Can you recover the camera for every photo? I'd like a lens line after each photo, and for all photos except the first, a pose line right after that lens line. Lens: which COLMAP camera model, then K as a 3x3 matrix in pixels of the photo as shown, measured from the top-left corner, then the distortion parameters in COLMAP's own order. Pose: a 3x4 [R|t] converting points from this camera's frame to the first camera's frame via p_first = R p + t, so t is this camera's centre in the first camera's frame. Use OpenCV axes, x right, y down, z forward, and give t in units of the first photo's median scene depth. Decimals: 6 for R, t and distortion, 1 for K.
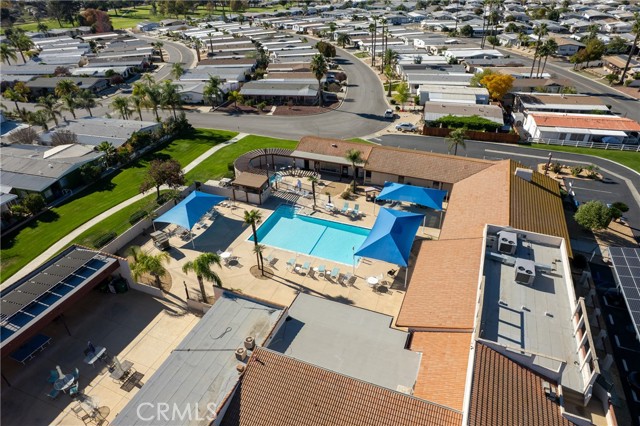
lens RADIAL K [[410.6, 0, 318.2], [0, 410.6, 216.3], [0, 0, 1]] dist [-0.075814, 0.072686]
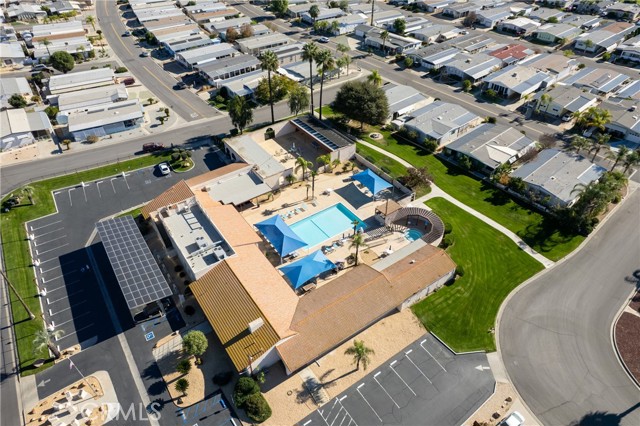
lens RADIAL K [[410.6, 0, 318.2], [0, 410.6, 216.3], [0, 0, 1]] dist [-0.075814, 0.072686]
pose [[-0.548010, 0.557567, -0.623541, 0.623527], [-0.421544, 0.459772, 0.781608, -0.774075], [0.722485, 0.691179, -0.016920, 0.624898]]
